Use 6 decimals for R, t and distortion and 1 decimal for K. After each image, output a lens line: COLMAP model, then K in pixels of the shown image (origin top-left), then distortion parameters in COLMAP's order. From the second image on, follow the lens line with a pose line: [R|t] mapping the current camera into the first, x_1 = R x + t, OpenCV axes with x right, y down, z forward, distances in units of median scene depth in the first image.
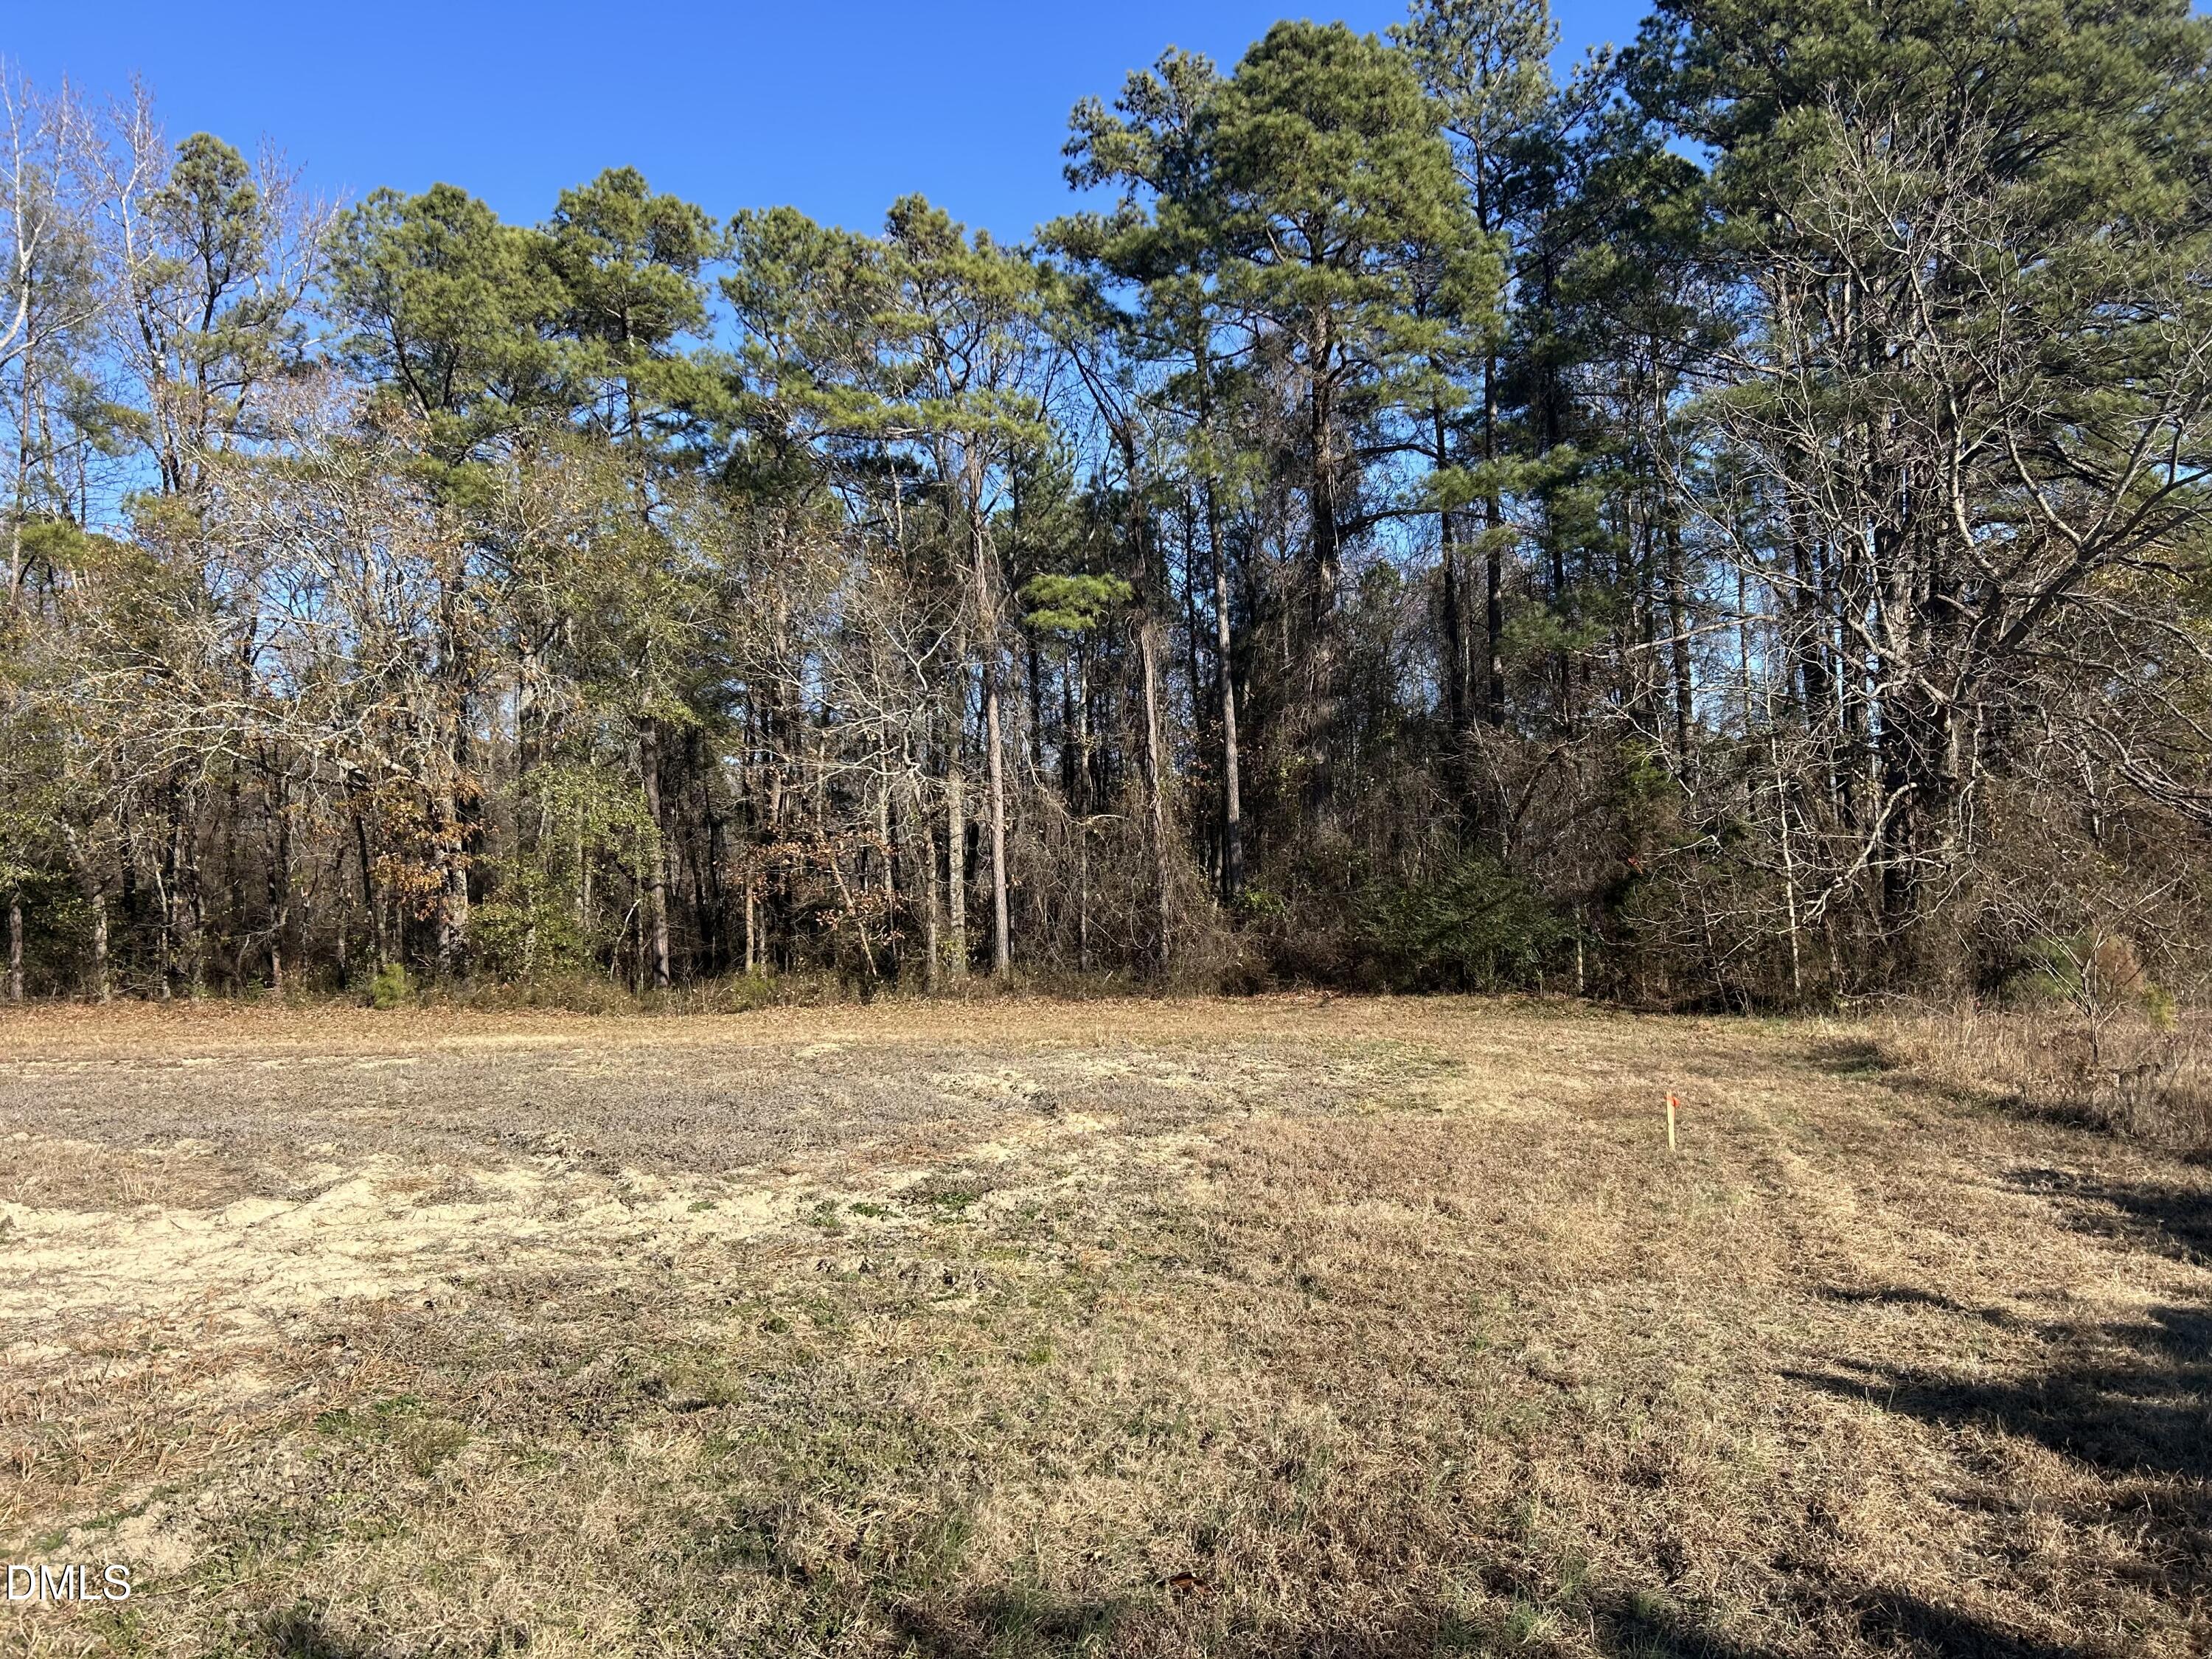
lens RADIAL K [[1728.7, 0, 1102.9], [0, 1728.7, 837.5], [0, 0, 1]] dist [0.087323, -0.069480]
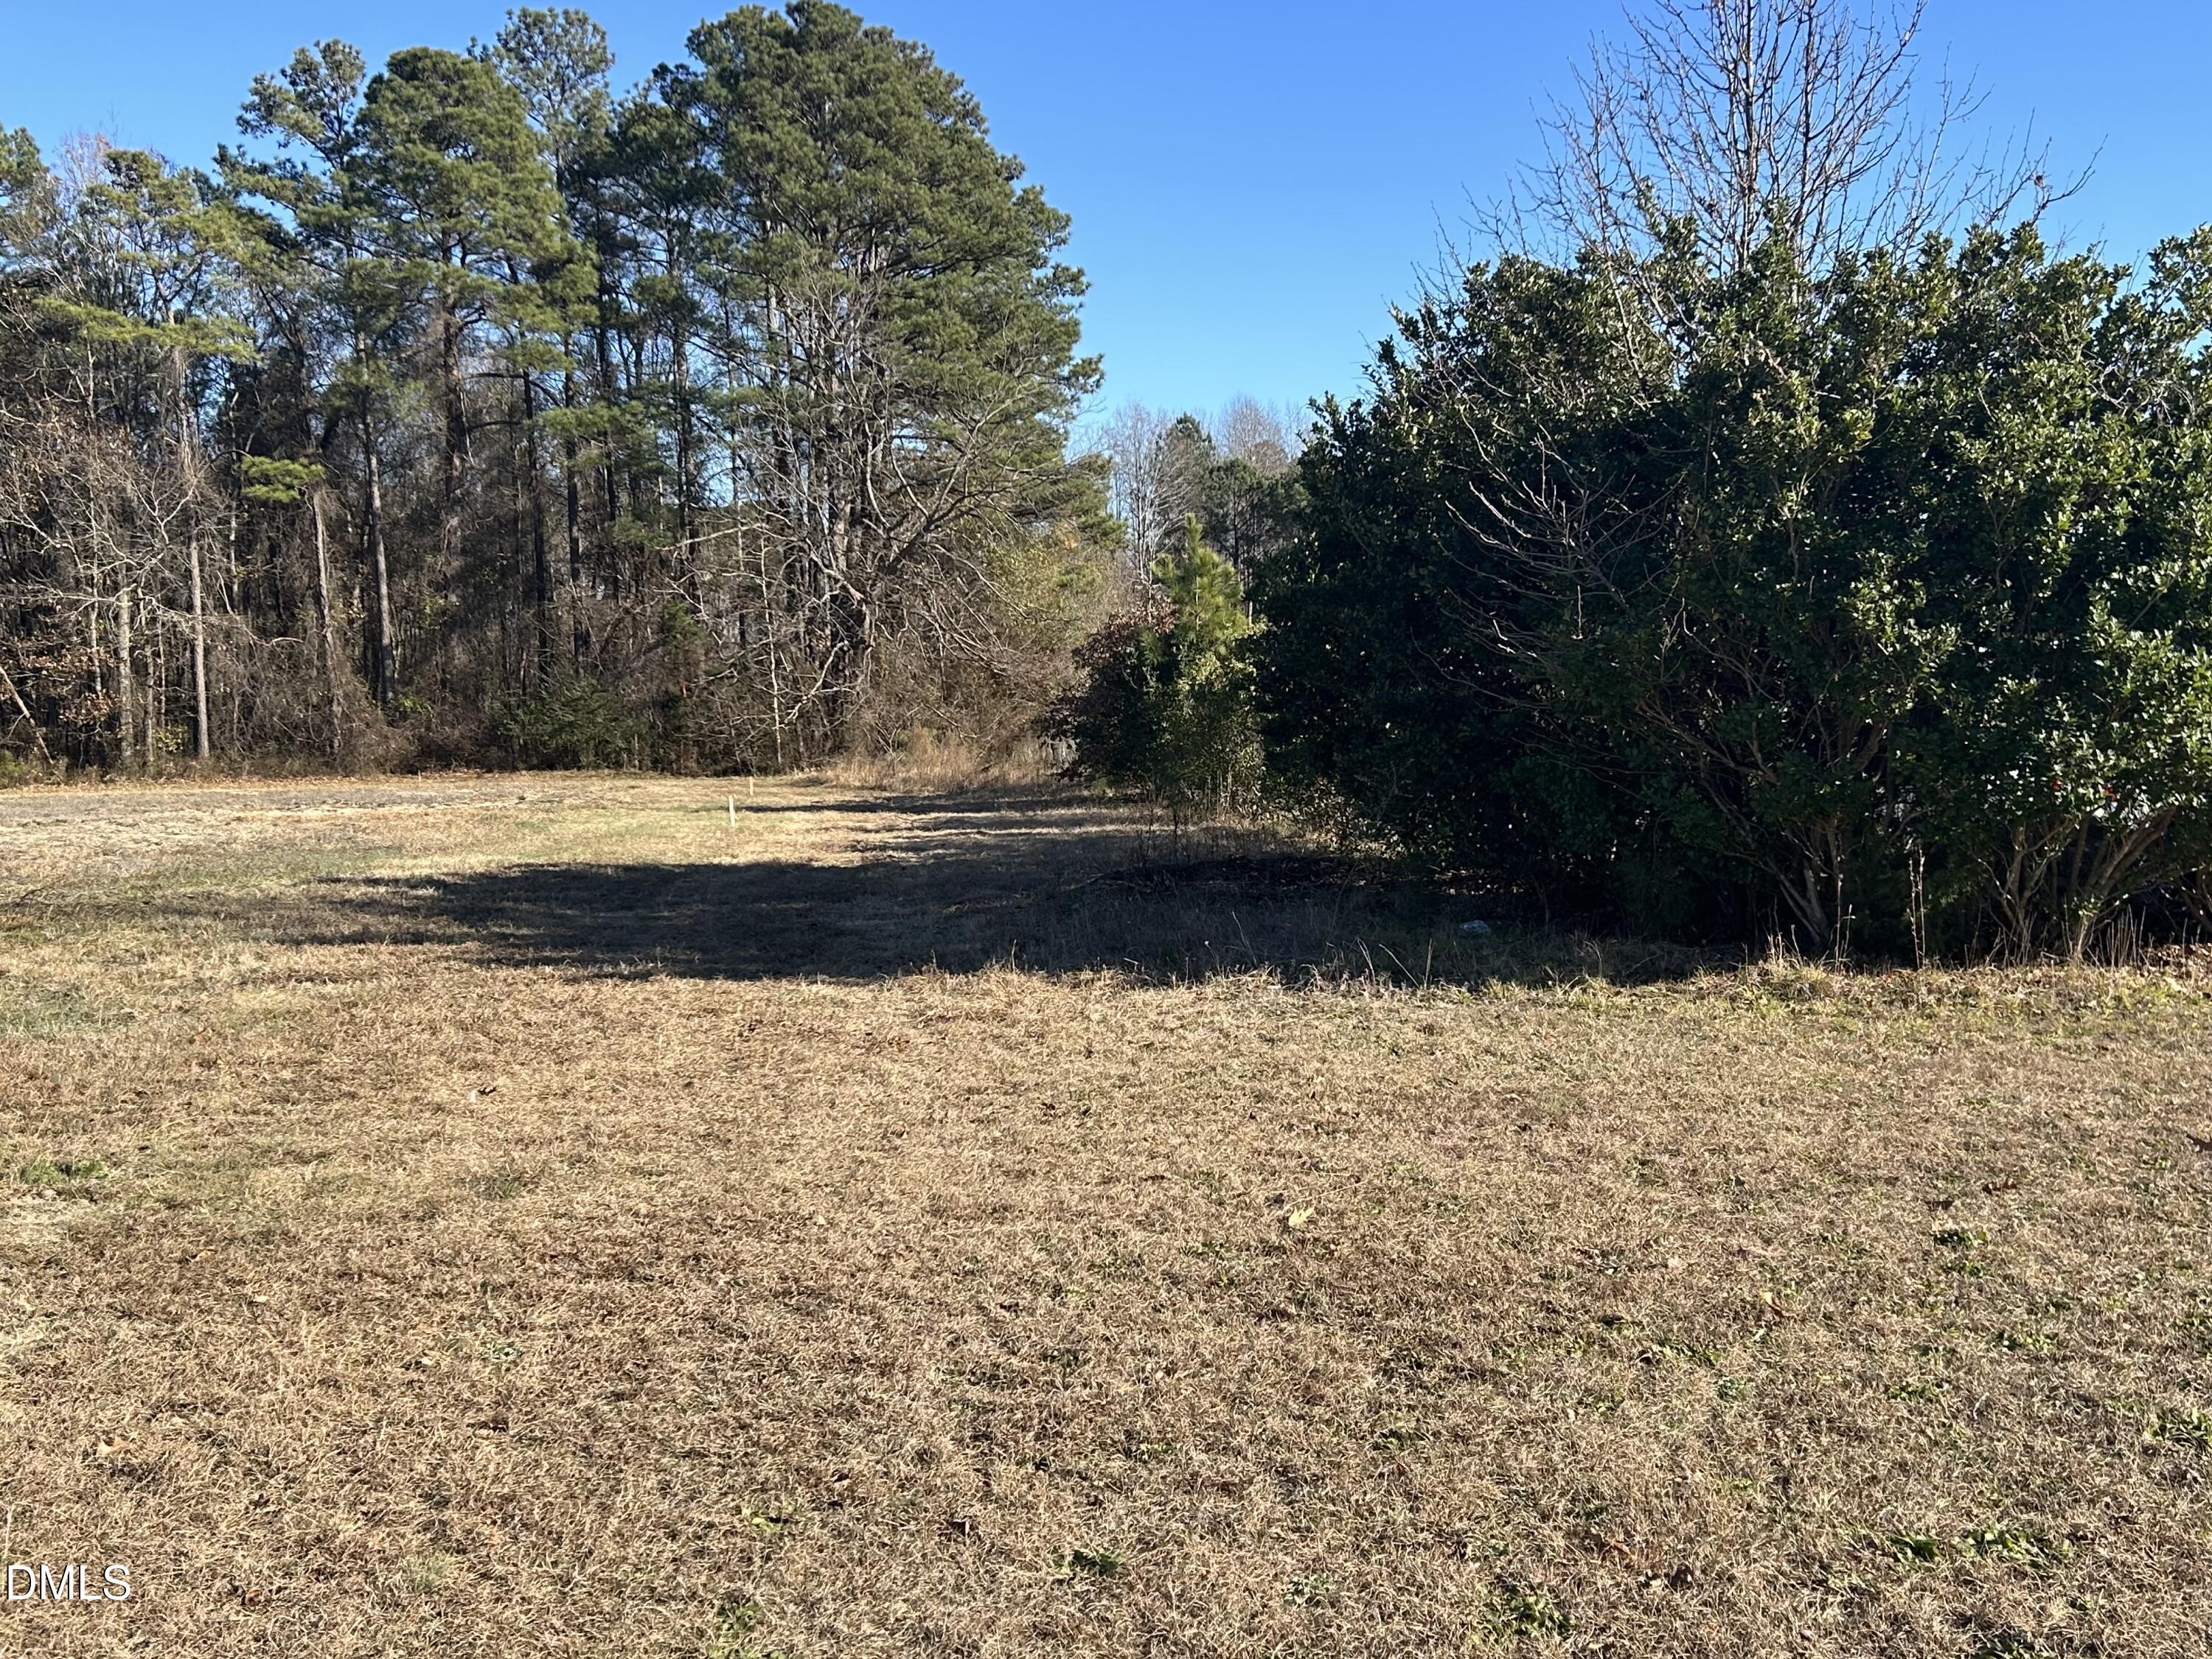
lens RADIAL K [[2334.9, 0, 1104.6], [0, 2334.9, 836.6], [0, 0, 1]] dist [0.059953, 0.000000]
pose [[0.863625, -0.018803, 0.503784, -0.488700], [-0.028184, 0.995941, 0.085488, -0.044638], [-0.503347, -0.088028, 0.859589, -1.142869]]
